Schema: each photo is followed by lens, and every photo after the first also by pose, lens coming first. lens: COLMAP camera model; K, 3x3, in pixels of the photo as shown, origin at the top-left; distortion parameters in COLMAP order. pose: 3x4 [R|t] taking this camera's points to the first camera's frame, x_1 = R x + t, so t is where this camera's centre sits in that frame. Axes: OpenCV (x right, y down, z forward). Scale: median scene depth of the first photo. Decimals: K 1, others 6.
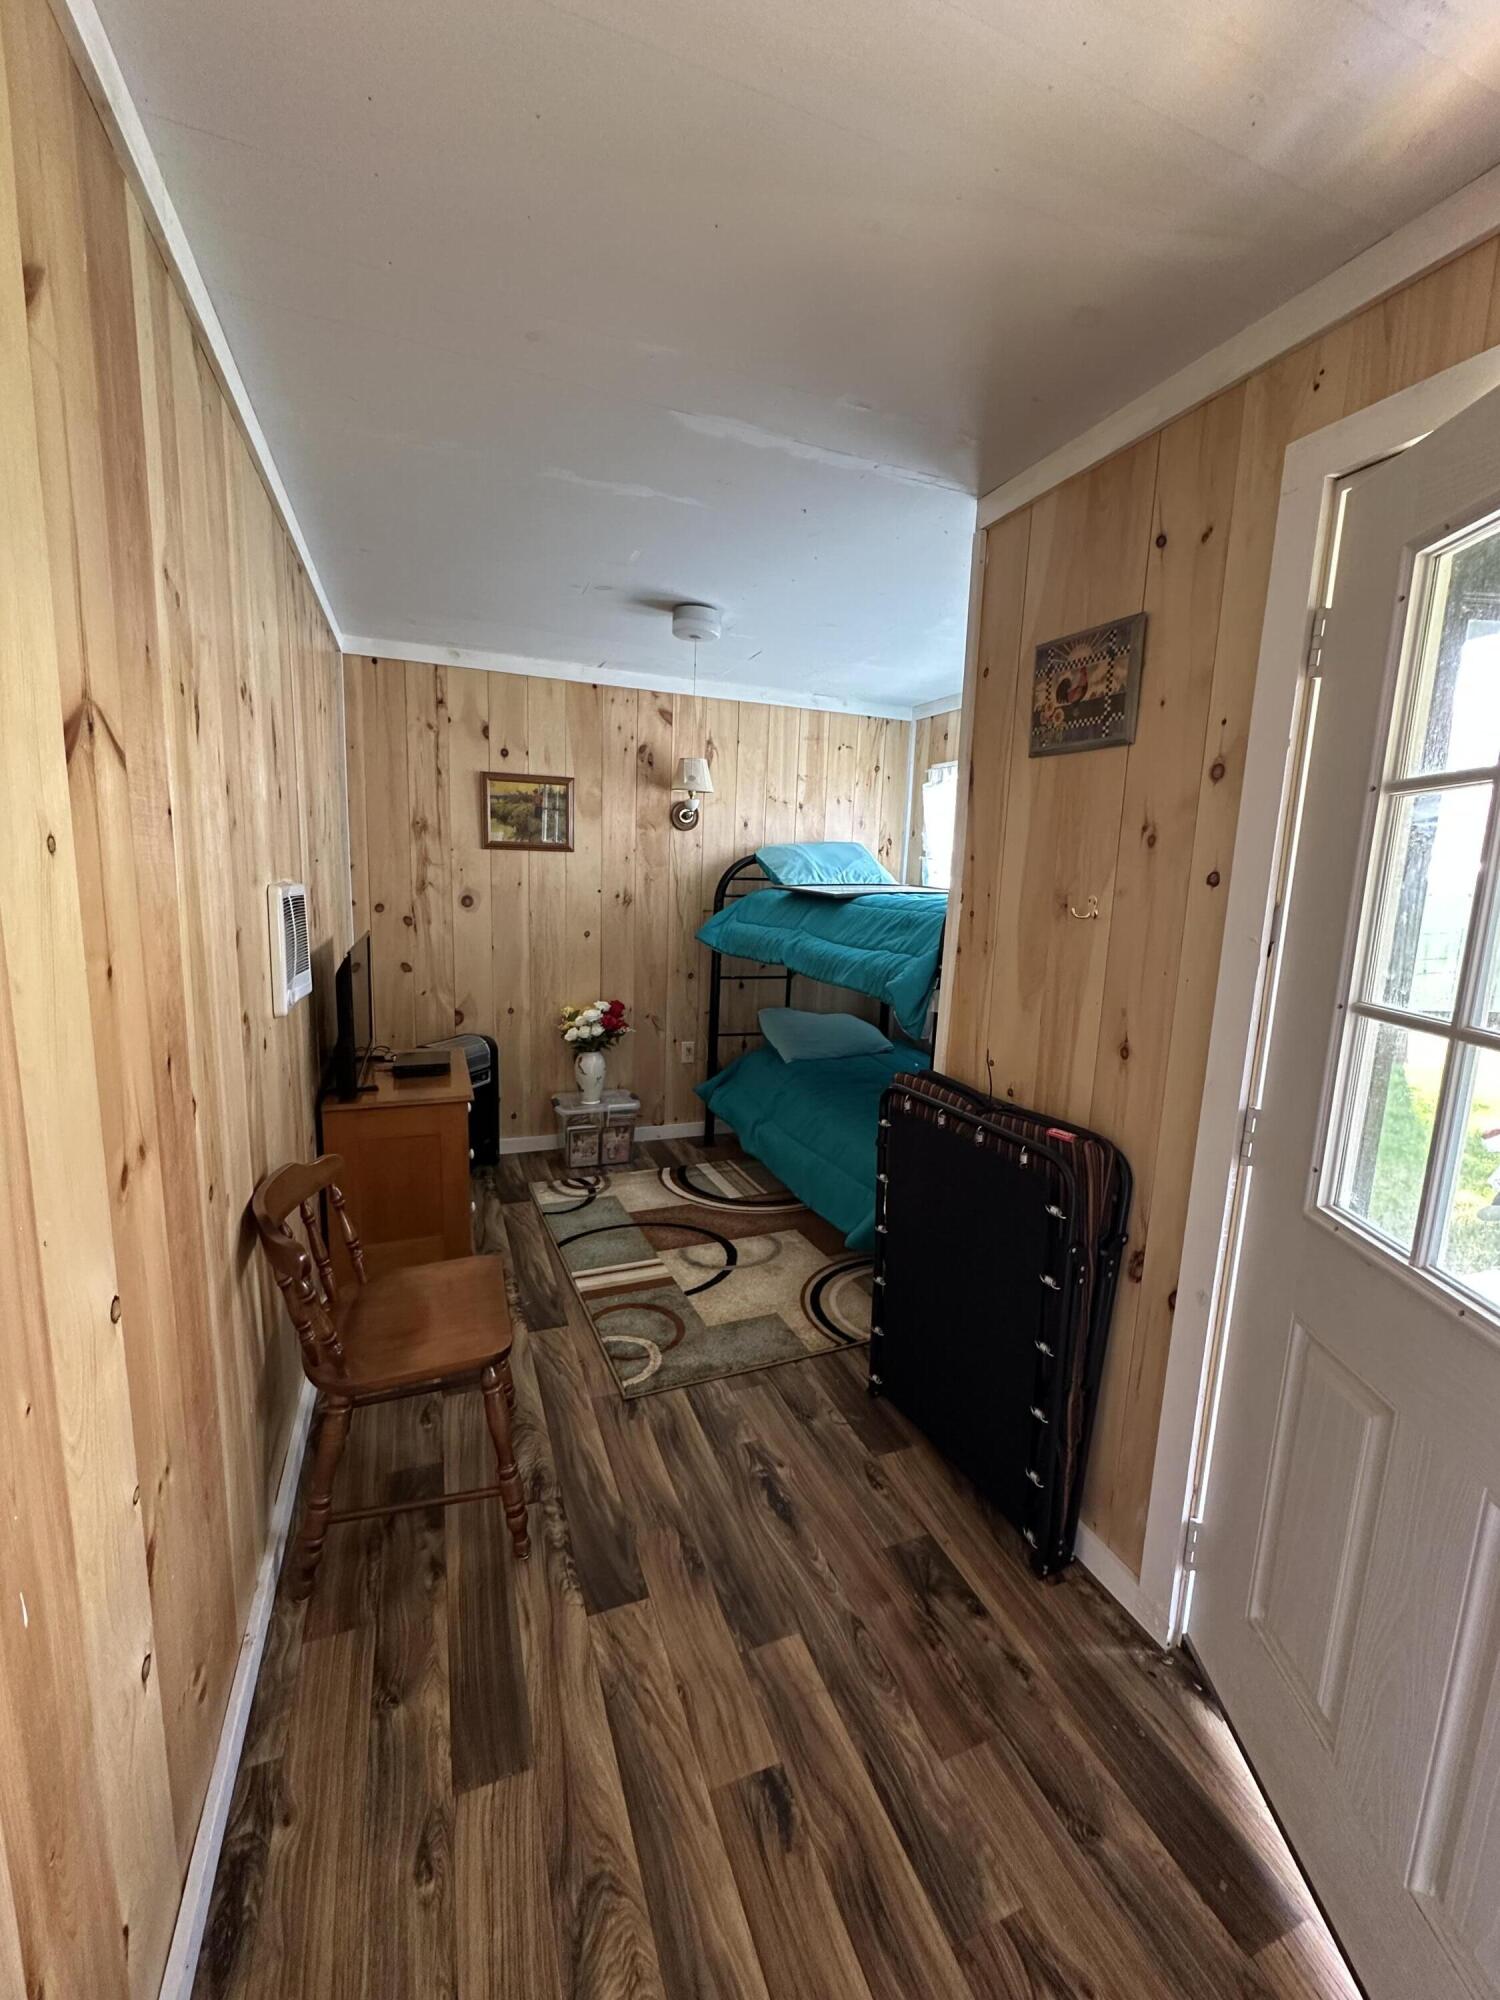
lens RADIAL K [[789.6, 0, 751.1], [0, 789.6, 994.8], [0, 0, 1]] dist [0.001216, 0.000071]
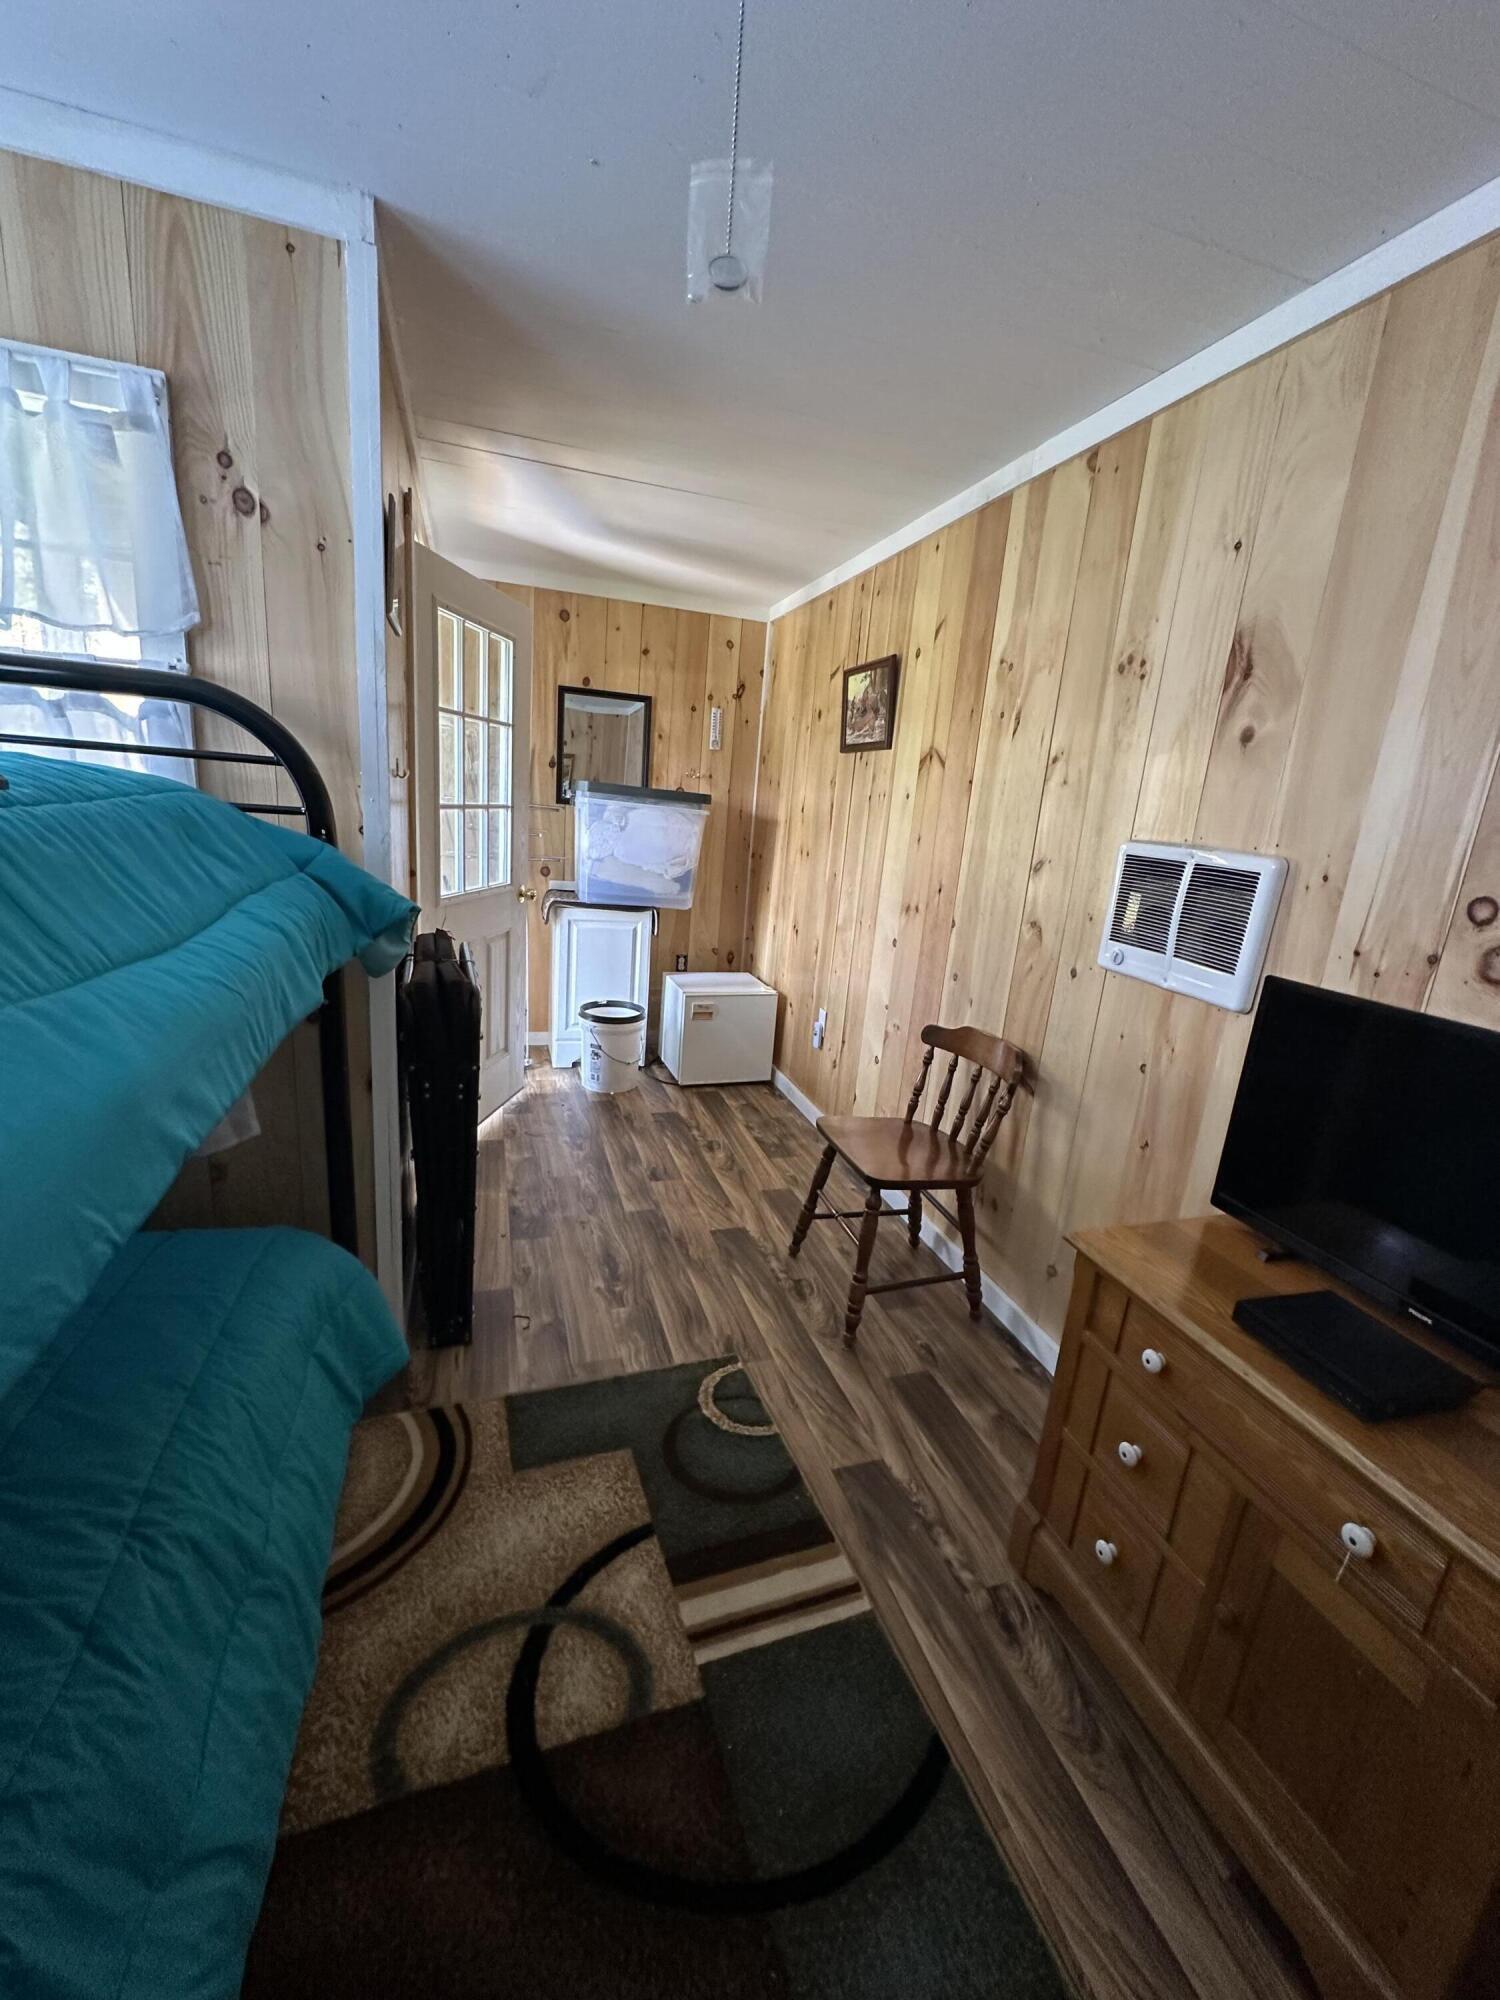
lens RADIAL K [[789.6, 0, 756.2], [0, 789.6, 997.3], [0, 0, 1]] dist [0.001216, 0.000071]
pose [[-0.990862, -0.132112, 0.027173, -0.166233], [-0.110909, 0.912719, 0.393248, -0.275480], [-0.076754, 0.386641, -0.919031, 1.871173]]
